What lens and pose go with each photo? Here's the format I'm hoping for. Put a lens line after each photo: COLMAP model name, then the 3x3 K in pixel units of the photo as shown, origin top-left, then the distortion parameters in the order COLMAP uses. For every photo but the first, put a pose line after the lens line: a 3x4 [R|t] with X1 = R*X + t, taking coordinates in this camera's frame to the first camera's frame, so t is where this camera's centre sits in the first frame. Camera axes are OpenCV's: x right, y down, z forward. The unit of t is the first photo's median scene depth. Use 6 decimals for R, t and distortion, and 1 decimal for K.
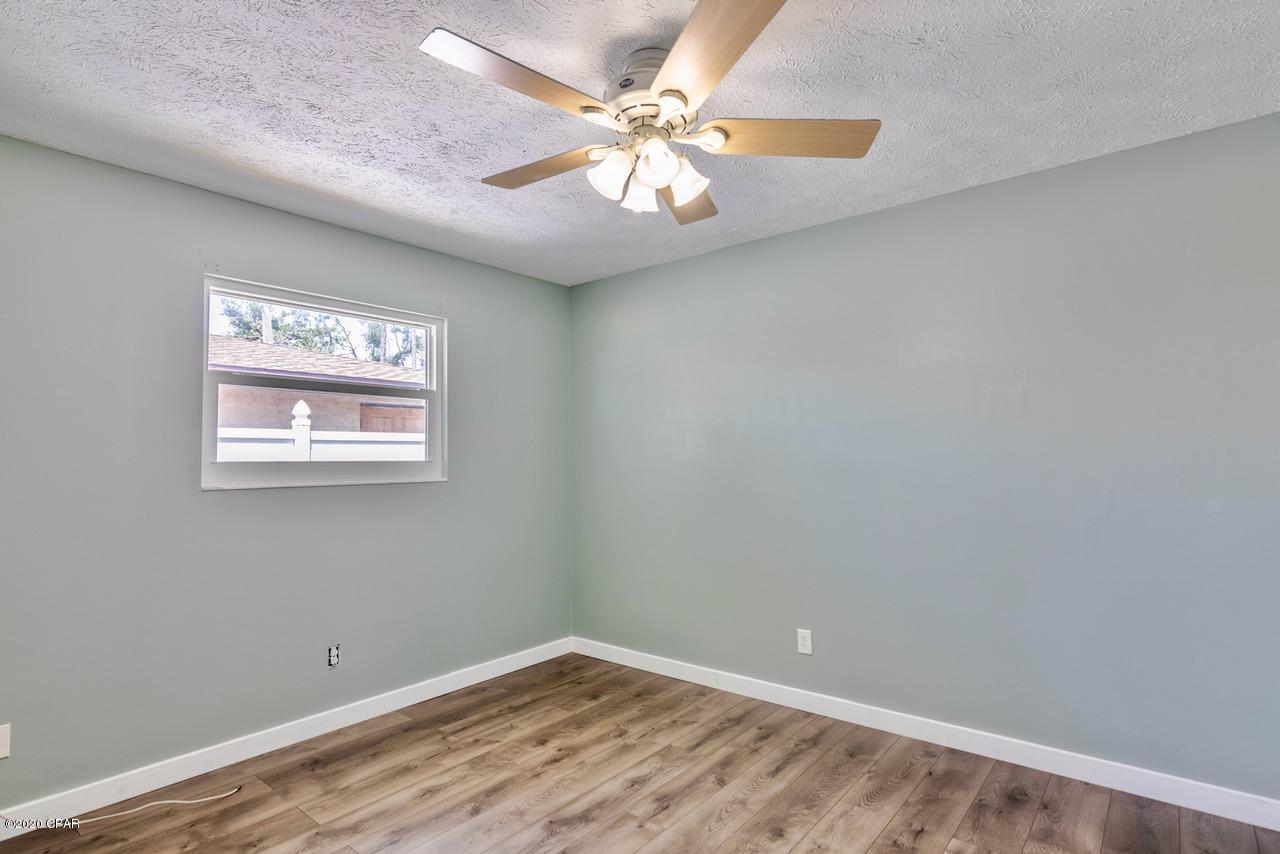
lens RADIAL K [[675.6, 0, 601.4], [0, 675.6, 463.8], [0, 0, 1]] dist [-0.000637, 0.000969]
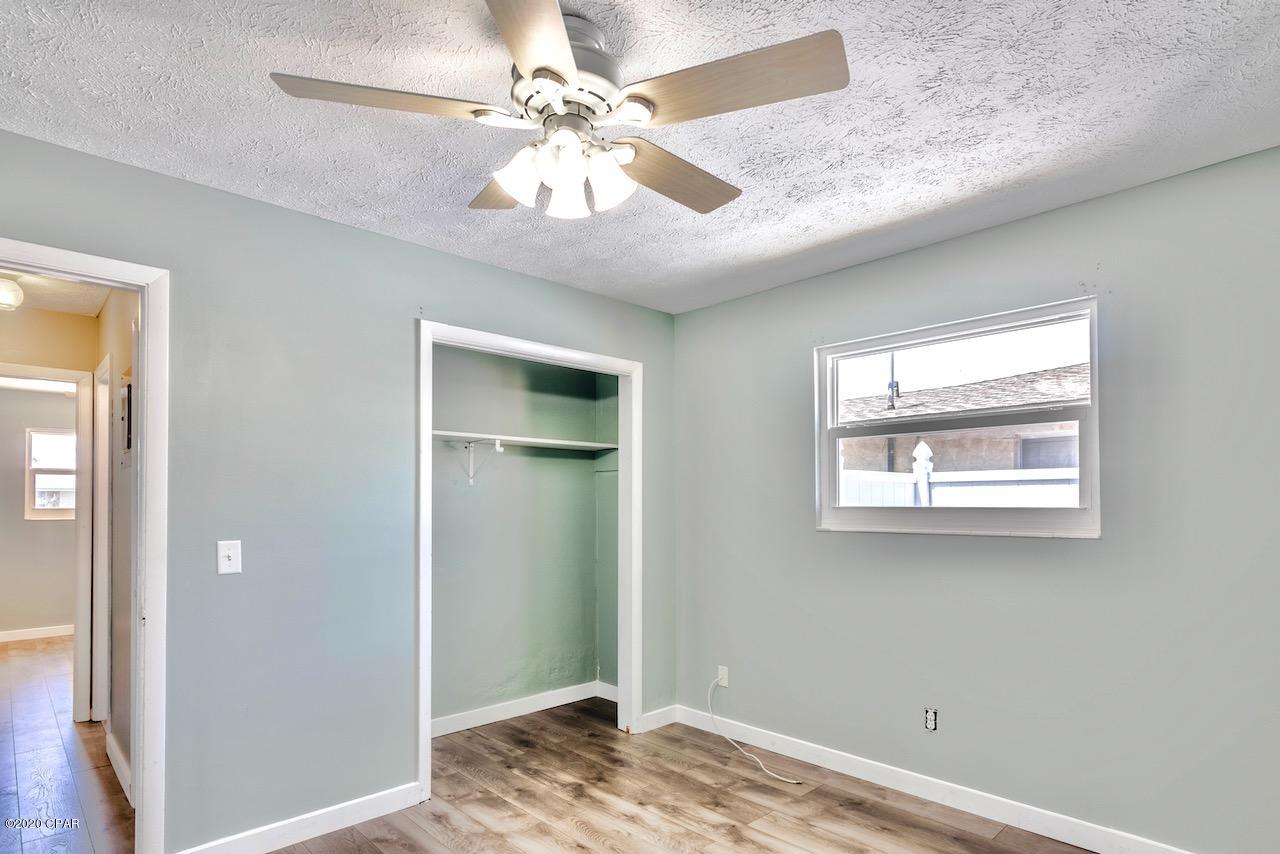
lens RADIAL K [[657.3, 0, 642.6], [0, 657.3, 516.3], [0, 0, 1]] dist [-0.000326, 0.000259]
pose [[-0.087915, 0.018448, -0.995957, 0.538195], [-0.008958, 0.999773, 0.019309, -0.004139], [0.996088, 0.010619, -0.087730, 0.711706]]
